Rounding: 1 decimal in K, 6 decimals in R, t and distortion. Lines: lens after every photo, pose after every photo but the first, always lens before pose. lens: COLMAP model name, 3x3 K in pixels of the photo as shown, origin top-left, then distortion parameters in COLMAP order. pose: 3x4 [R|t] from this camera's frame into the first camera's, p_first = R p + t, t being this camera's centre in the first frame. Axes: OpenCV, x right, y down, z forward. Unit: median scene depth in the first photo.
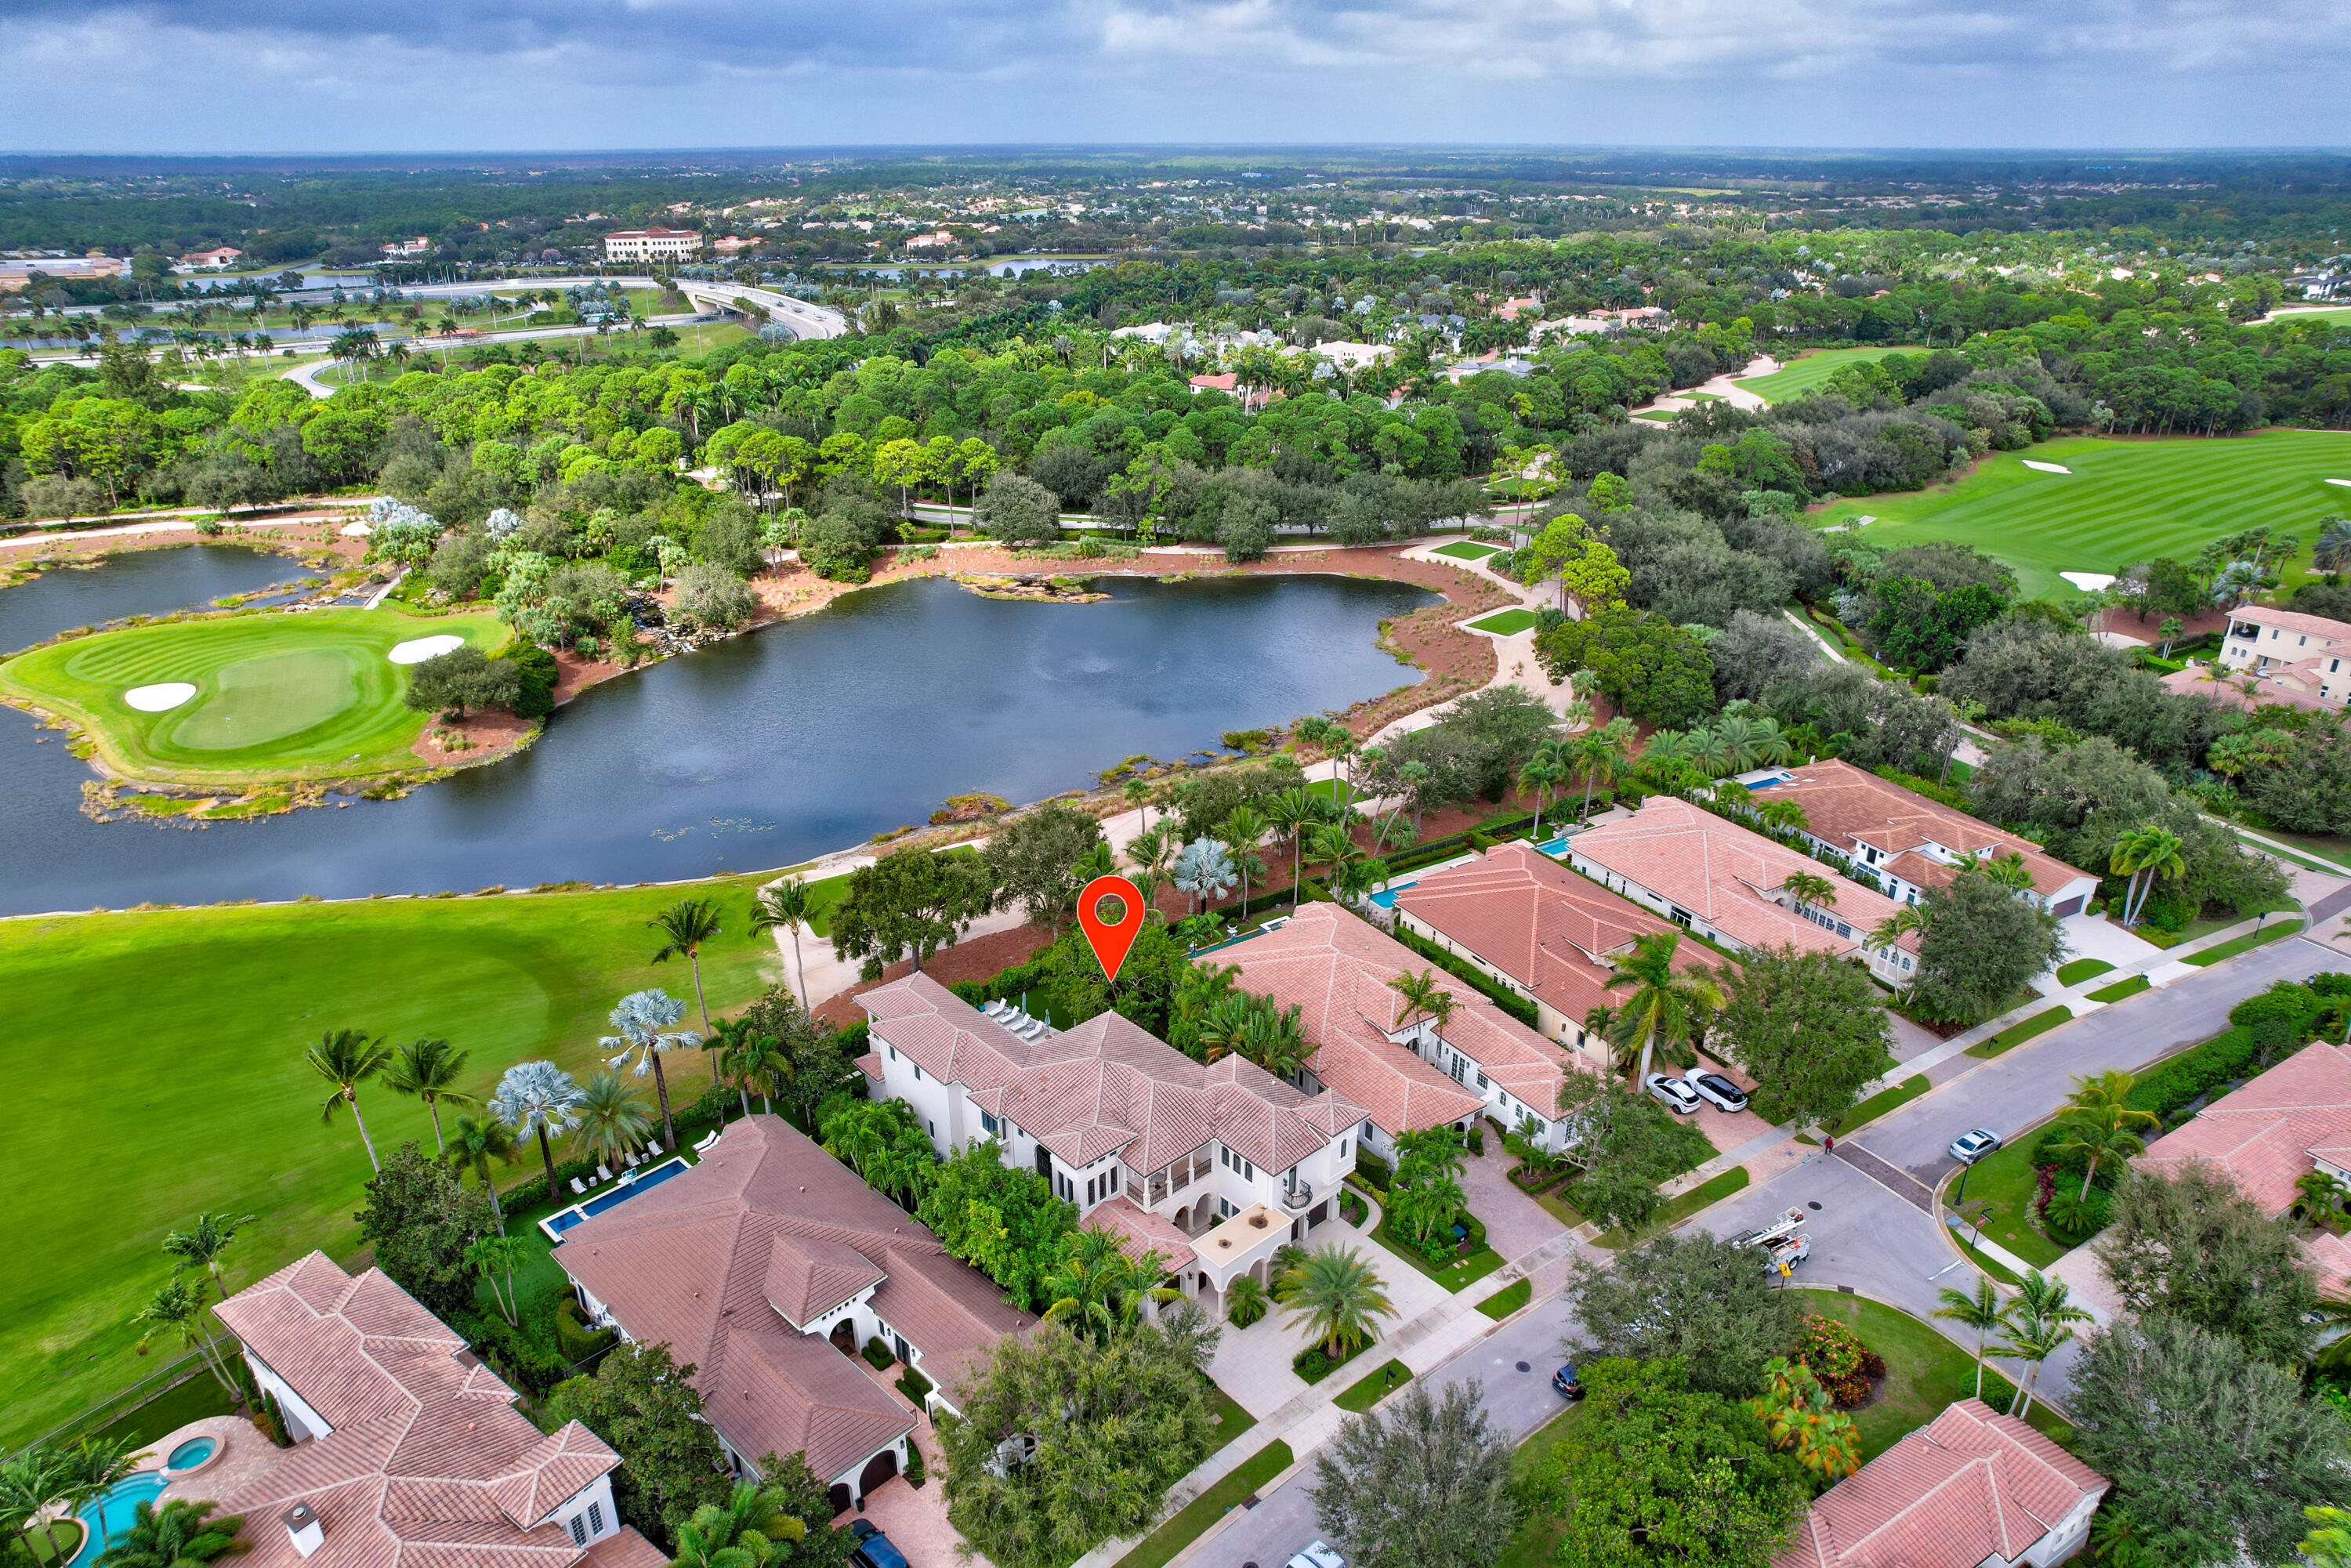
lens RADIAL K [[1501.4, 0, 1174.1], [0, 1501.4, 813.4], [0, 0, 1]] dist [-0.076482, 0.064709]
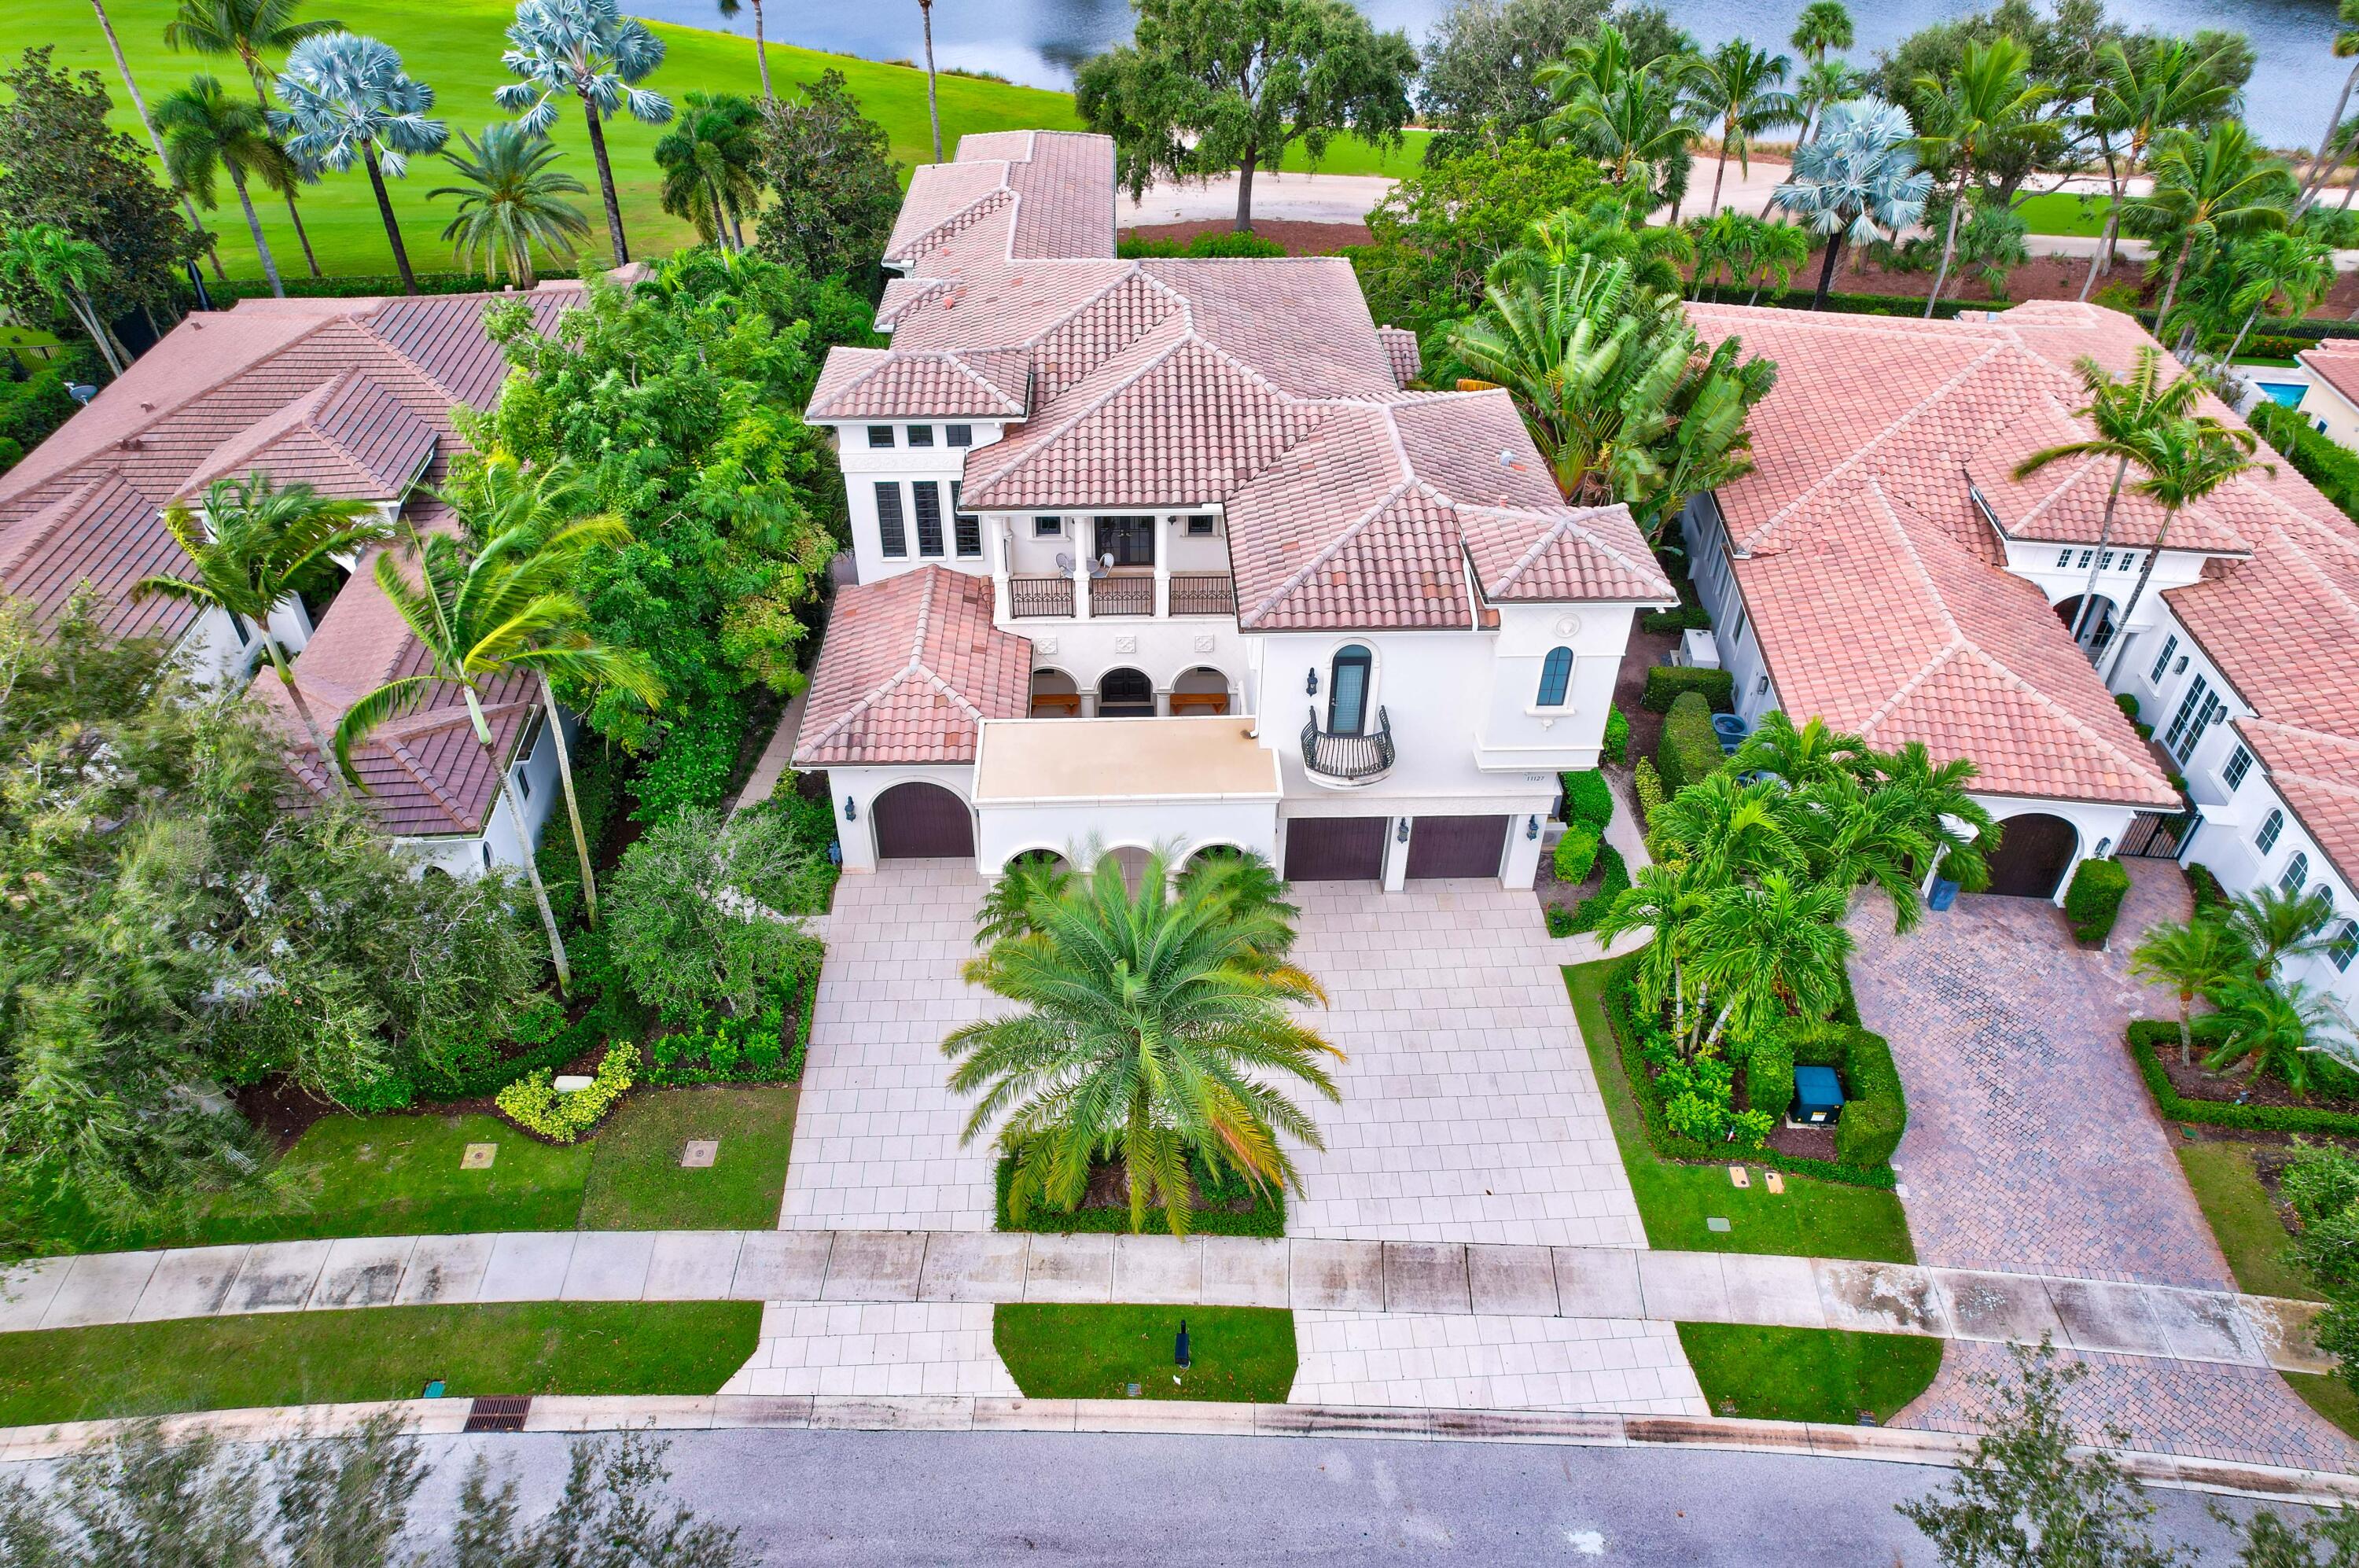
lens RADIAL K [[1506.6, 0, 1178.1], [0, 1506.6, 813.5], [0, 0, 1]] dist [-0.076482, 0.064709]
pose [[0.768062, 0.407379, -0.494088, 0.084041], [-0.277060, 0.907006, 0.317142, 0.065961], [0.577337, -0.106693, 0.809505, 0.265781]]
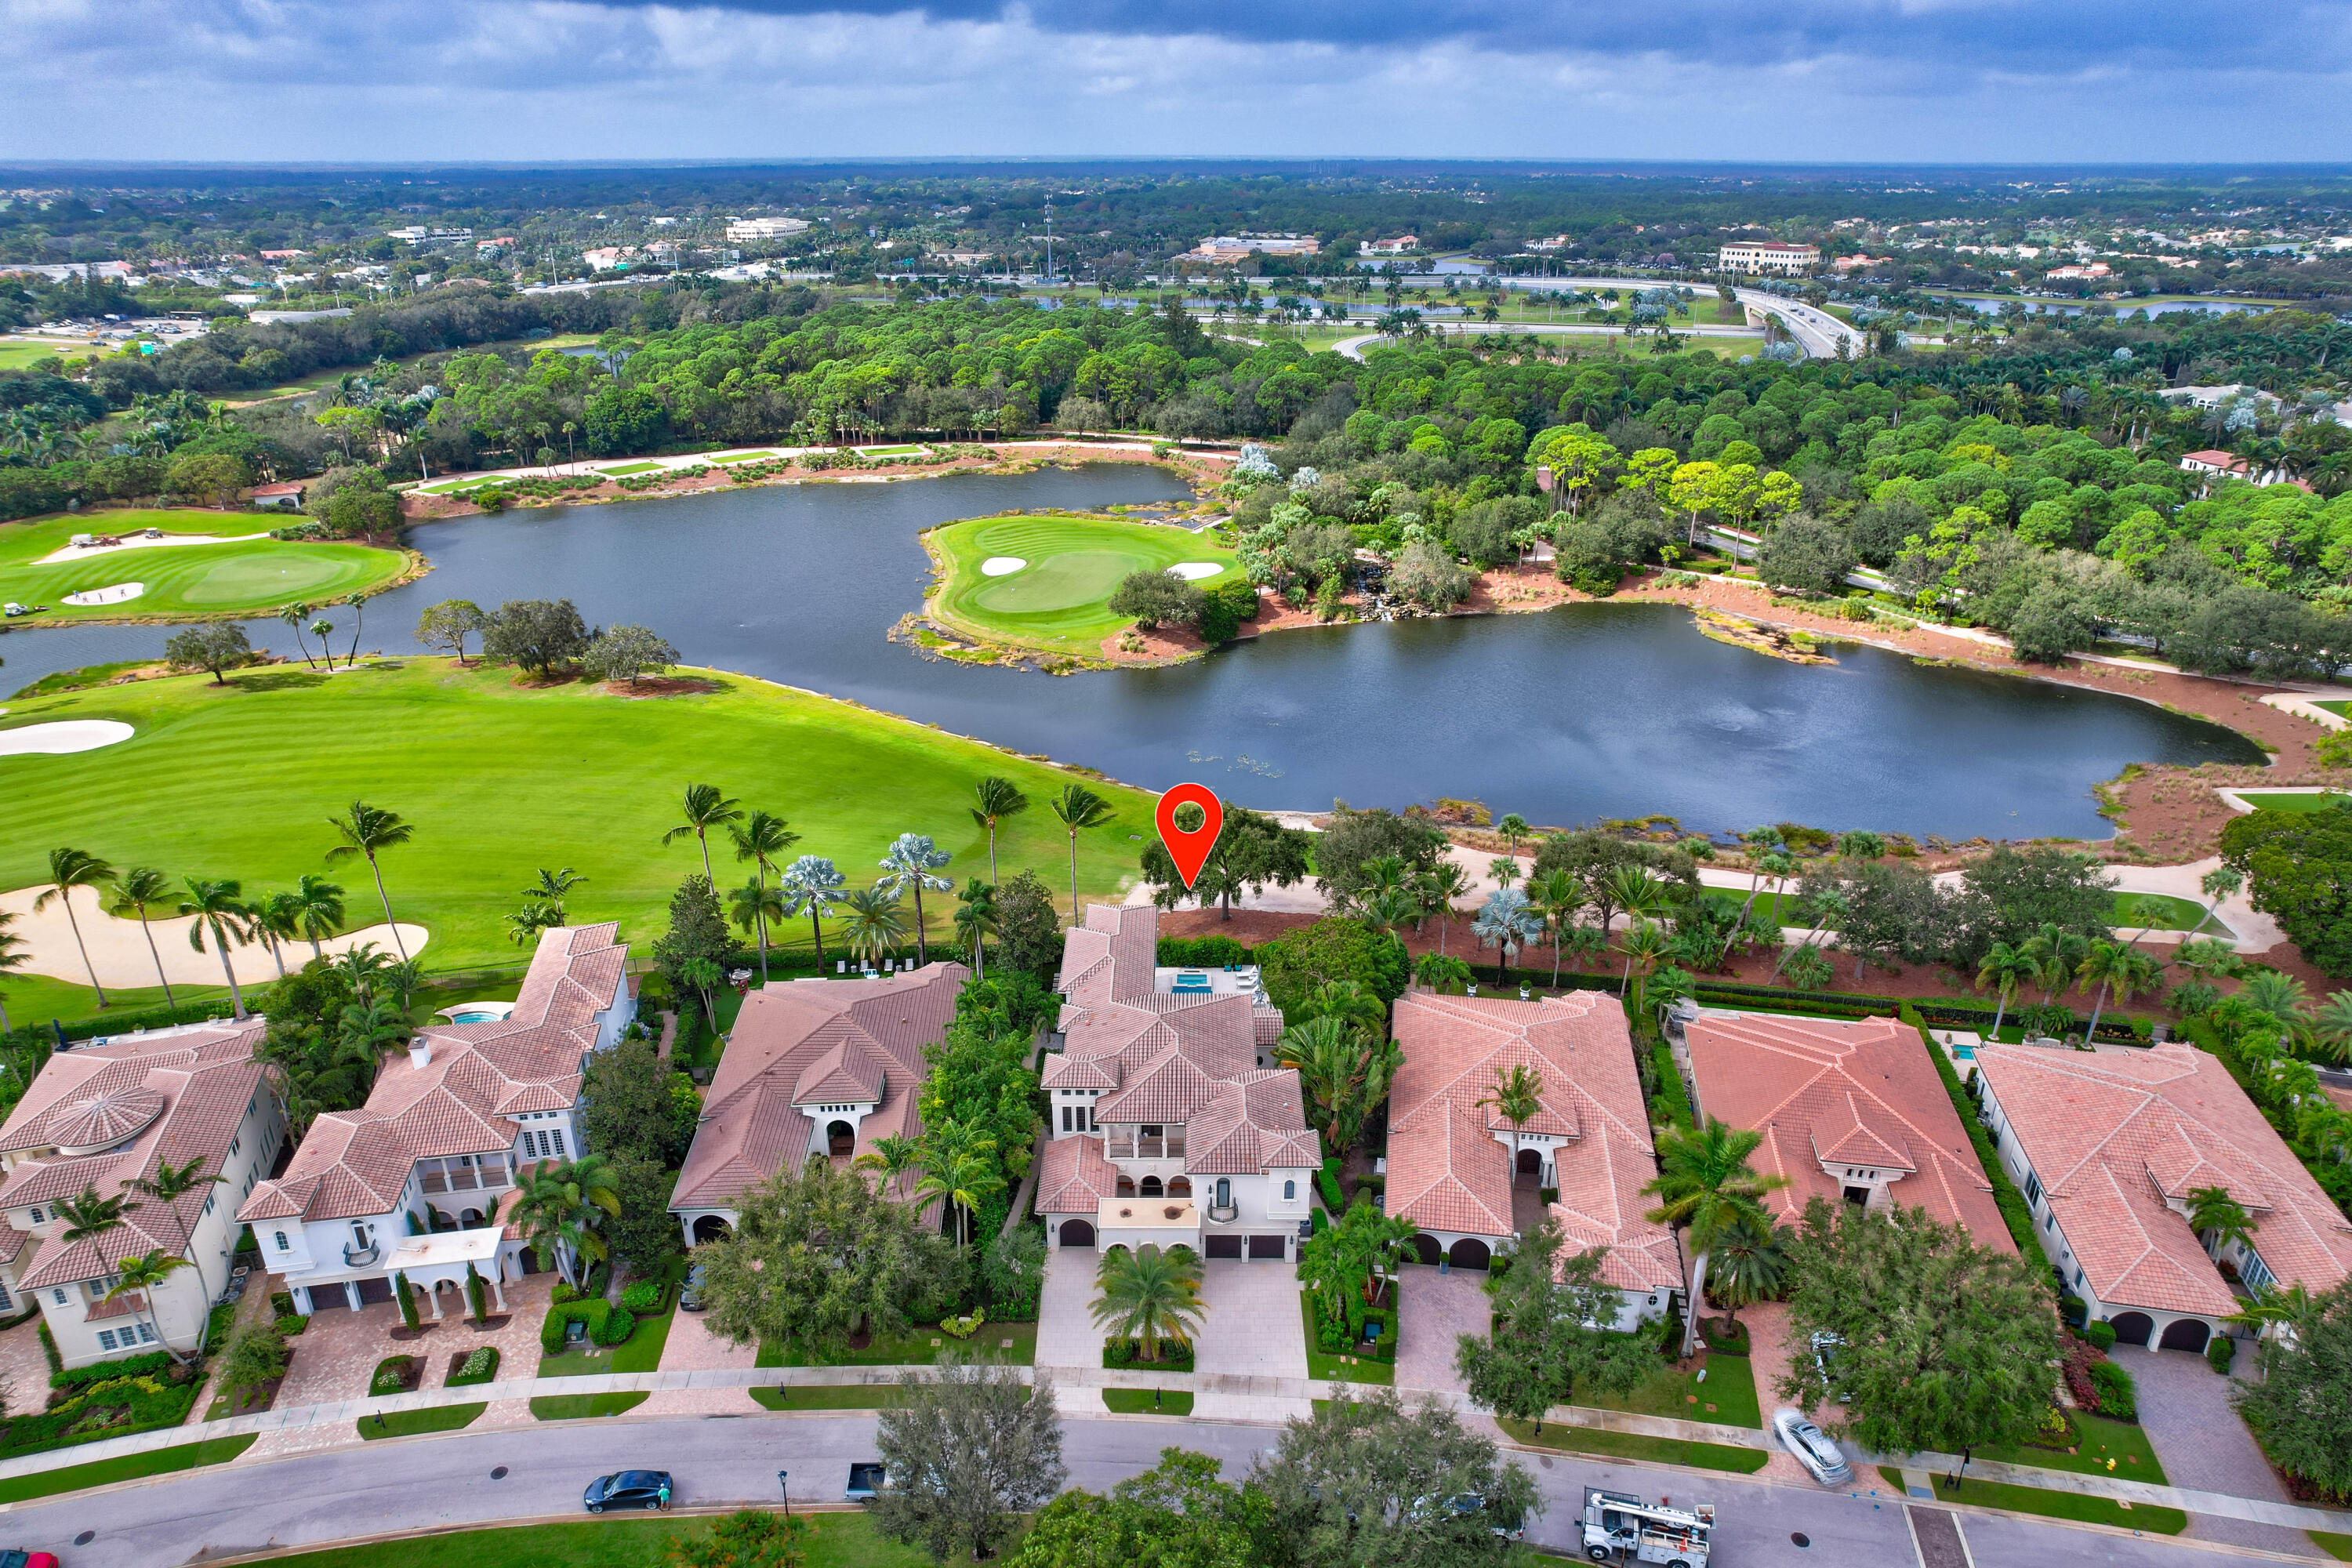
lens RADIAL K [[1502.1, 0, 1174.6], [0, 1502.1, 813.4], [0, 0, 1]] dist [-0.076482, 0.064709]
pose [[0.737913, 0.277089, -0.615391, 0.222412], [-0.281158, 0.955151, 0.092936, -0.028481], [0.613542, 0.104443, 0.782724, 0.068347]]
